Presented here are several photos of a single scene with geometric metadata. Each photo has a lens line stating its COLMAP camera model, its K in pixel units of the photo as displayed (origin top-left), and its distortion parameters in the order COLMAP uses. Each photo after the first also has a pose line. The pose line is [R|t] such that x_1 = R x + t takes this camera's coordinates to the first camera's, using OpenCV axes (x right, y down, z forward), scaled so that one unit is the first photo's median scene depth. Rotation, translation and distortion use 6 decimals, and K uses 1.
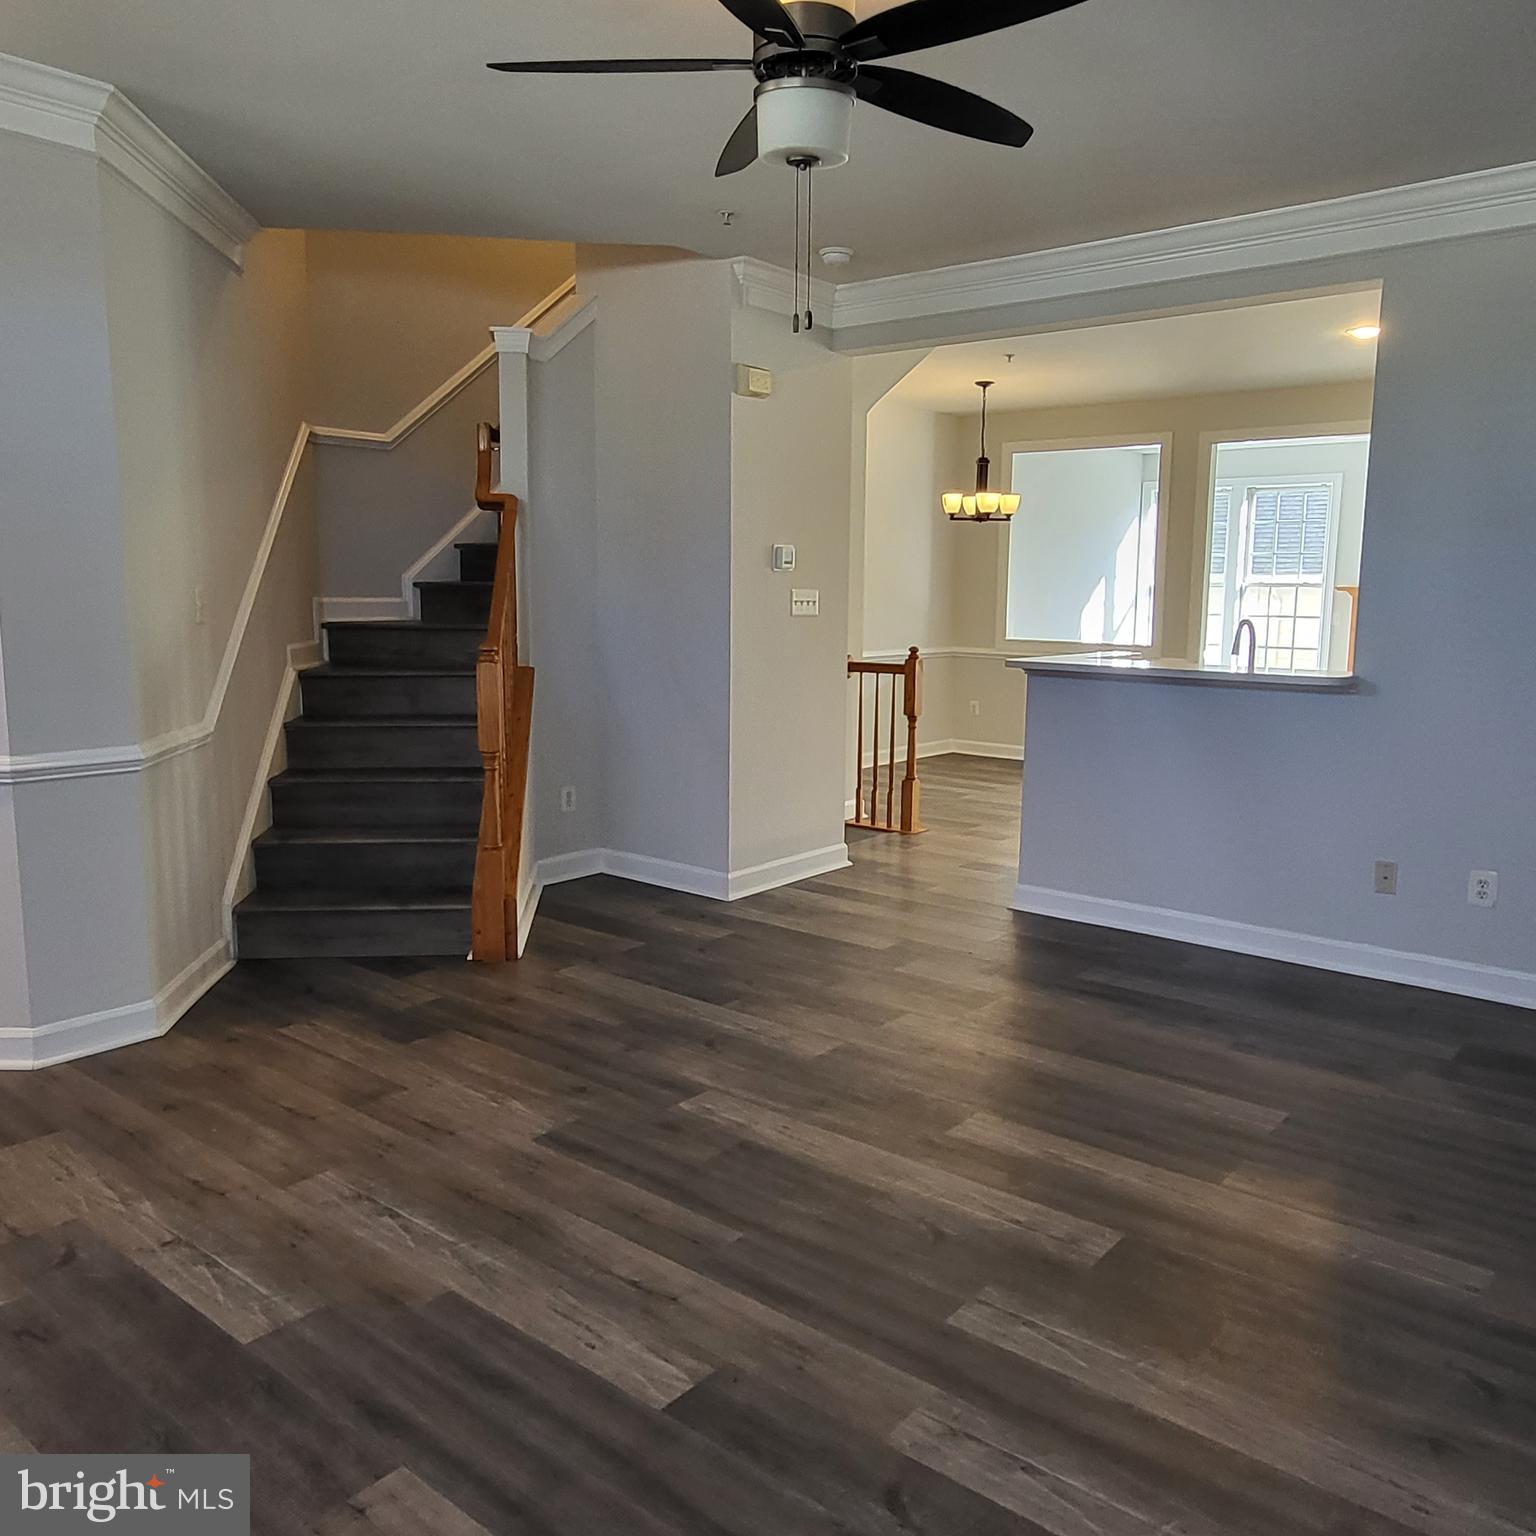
lens RADIAL K [[1254.8, 0, 763.9], [0, 1254.8, 770.7], [0, 0, 1]] dist [-0.000870, 0.008477]
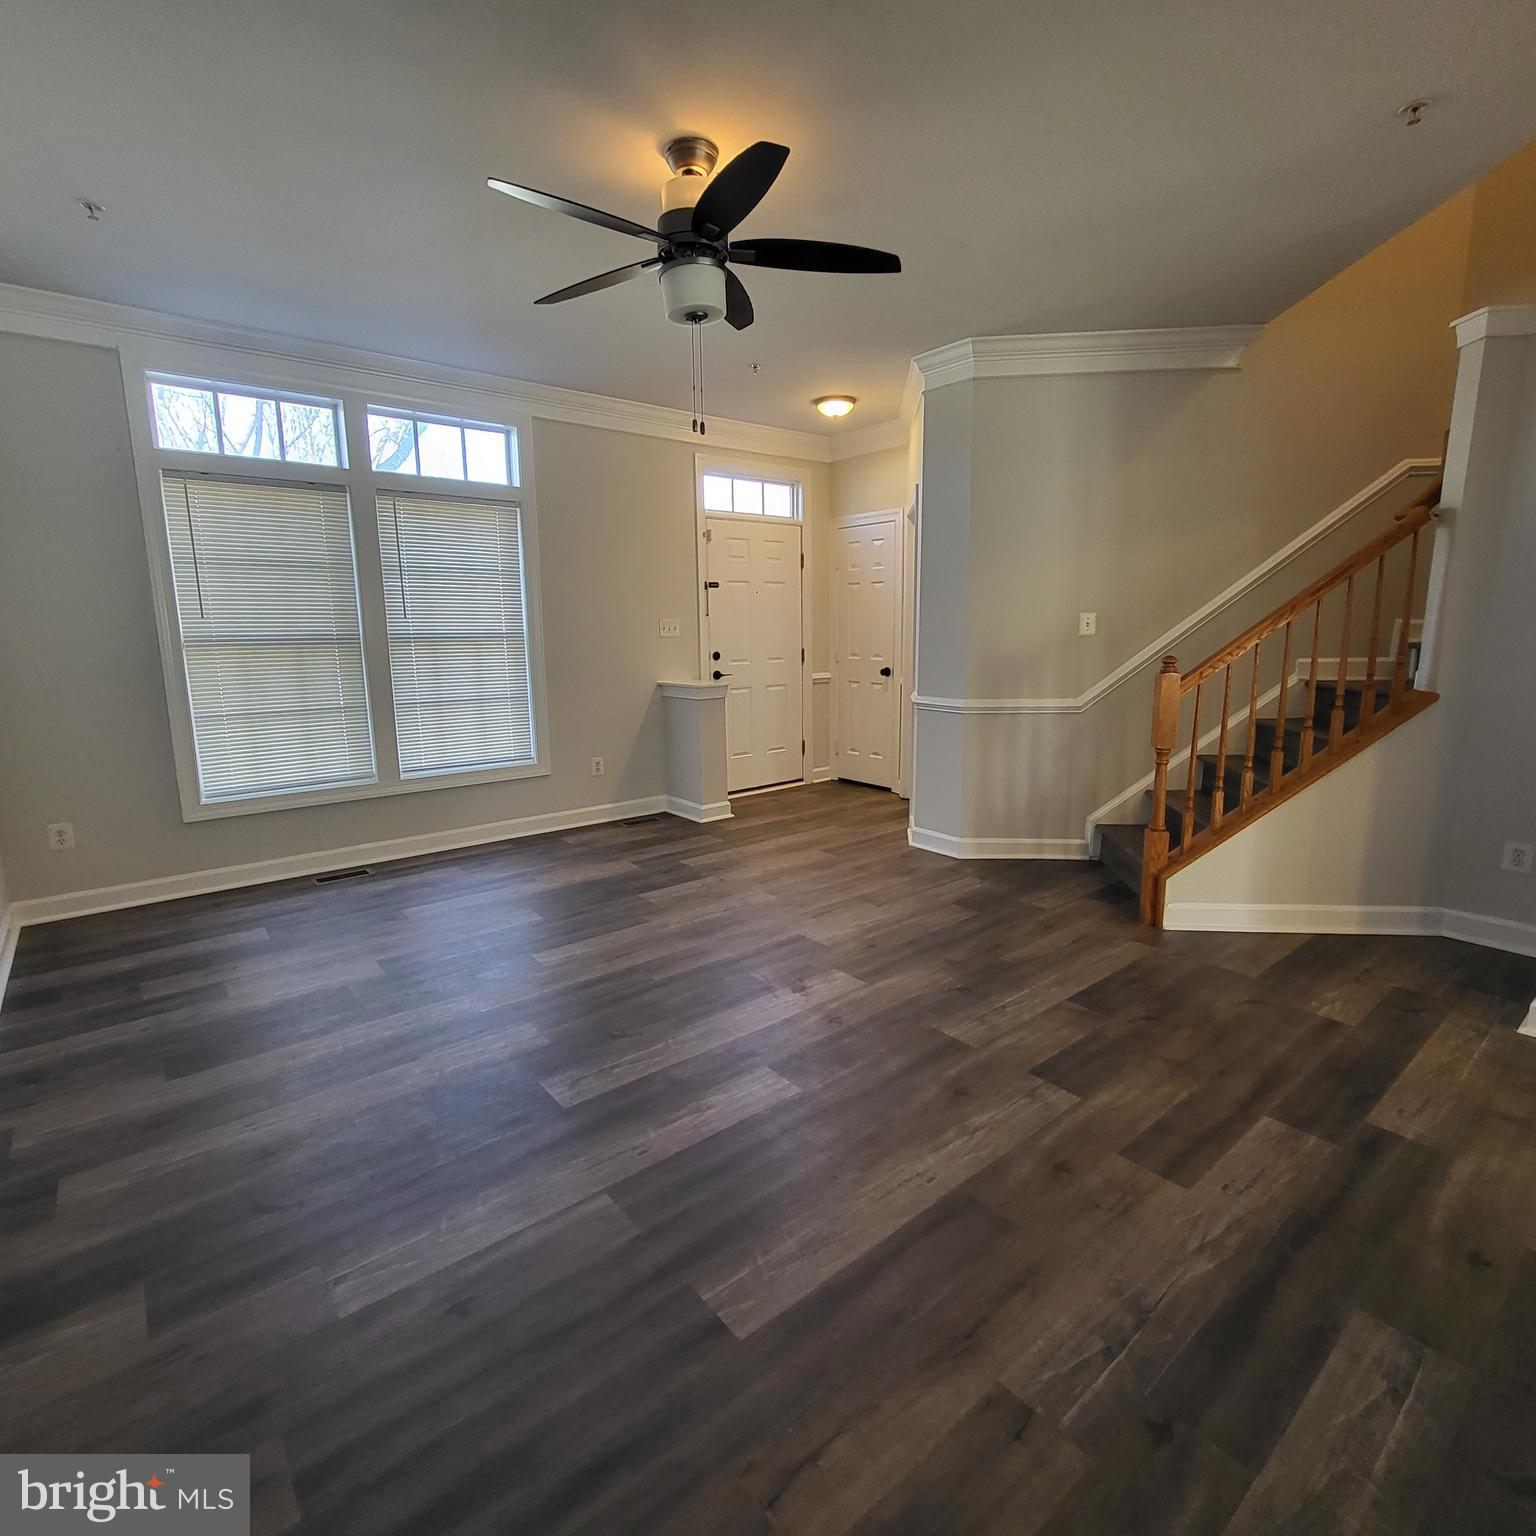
lens RADIAL K [[809.3, 0, 768.2], [0, 809.3, 761.2], [0, 0, 1]] dist [0.004126, -0.002606]
pose [[-0.190585, 0.160992, -0.968380, 0.838880], [-0.136770, 0.972485, 0.188592, -0.135372], [0.972096, 0.168388, -0.163322, 1.081057]]
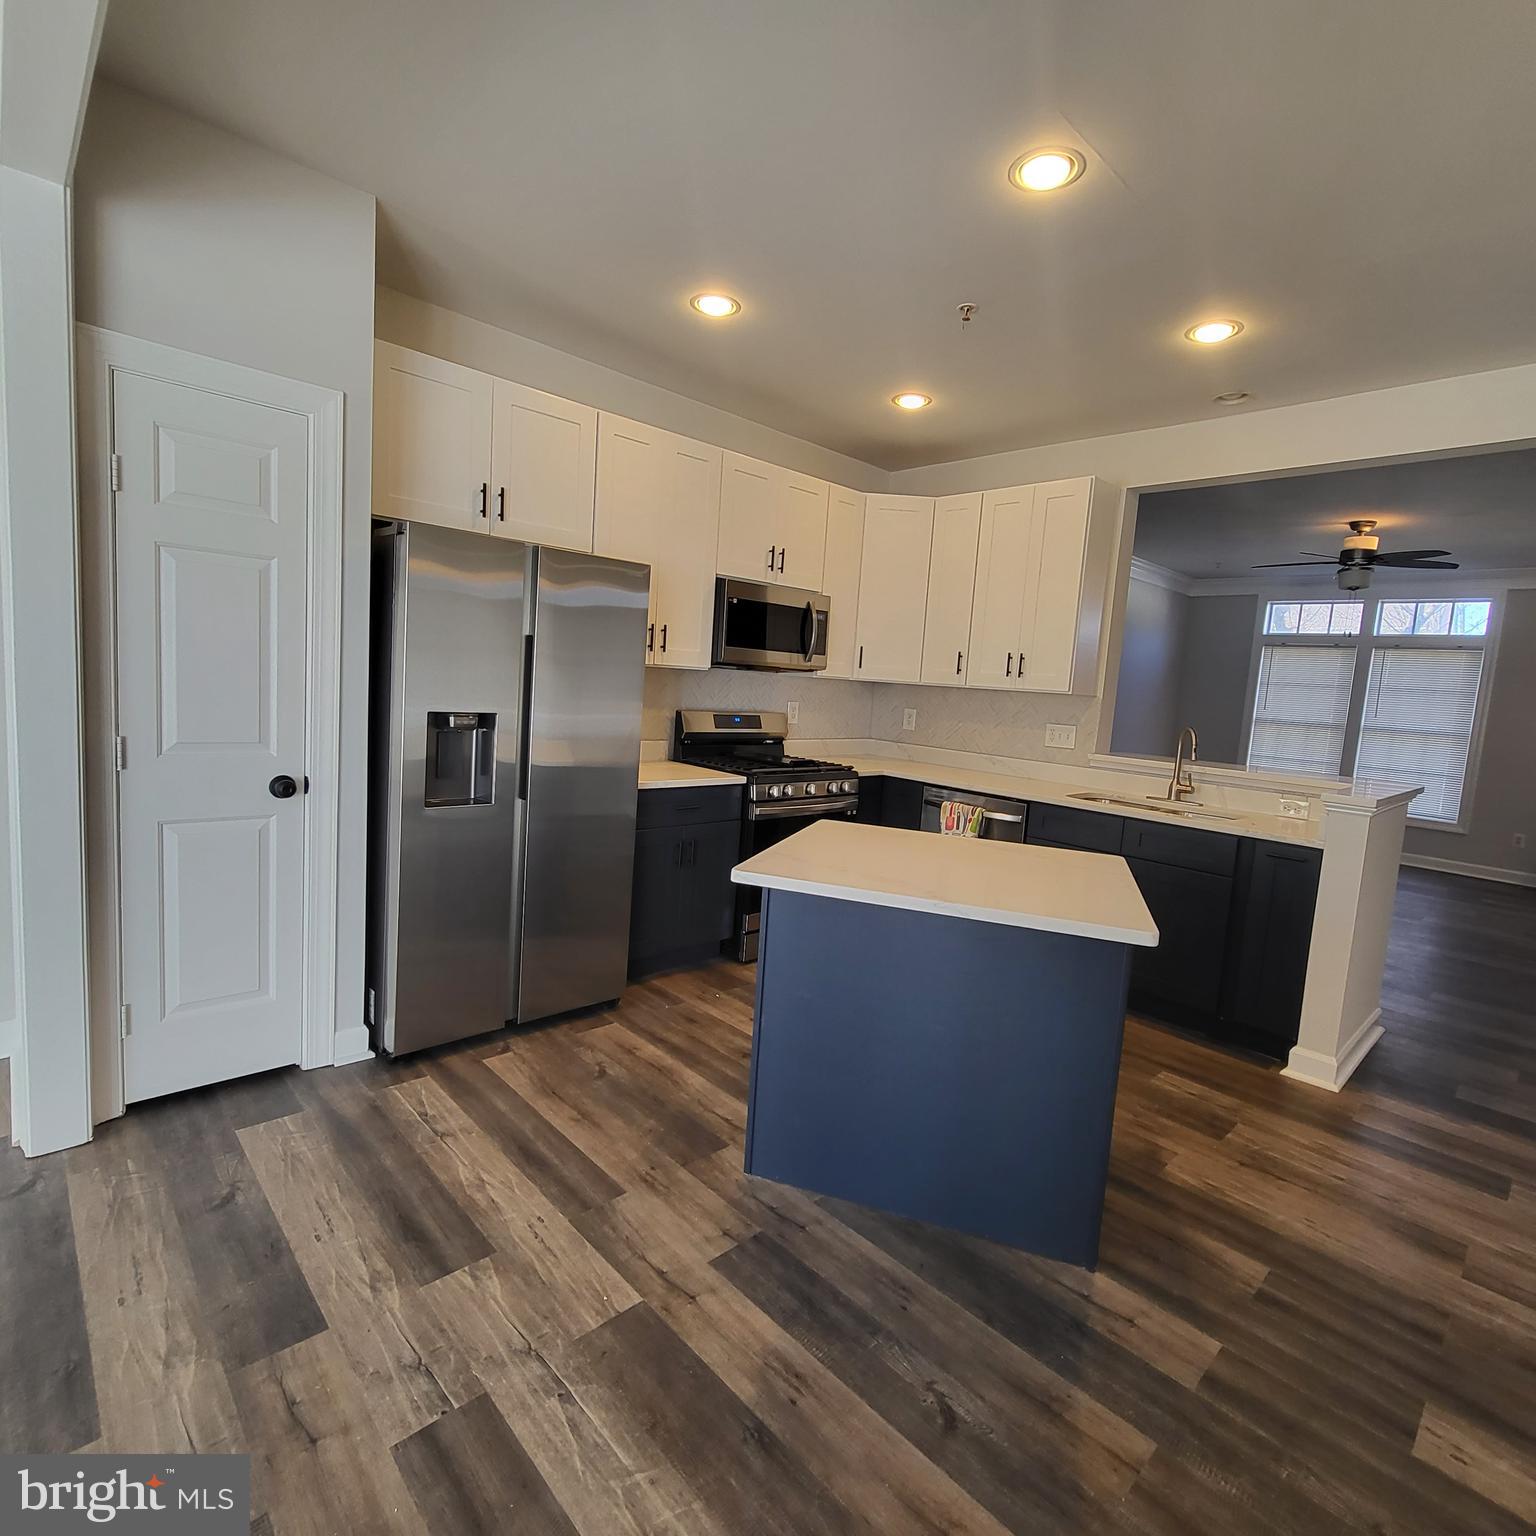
lens RADIAL K [[809.3, 0, 767.0], [0, 809.3, 756.9], [0, 0, 1]] dist [0.004126, -0.002606]
pose [[-0.990260, -0.084746, 0.110465, 1.075086], [-0.055624, 0.968153, 0.244103, -0.410912], [-0.127633, 0.235581, -0.963437, 2.843247]]
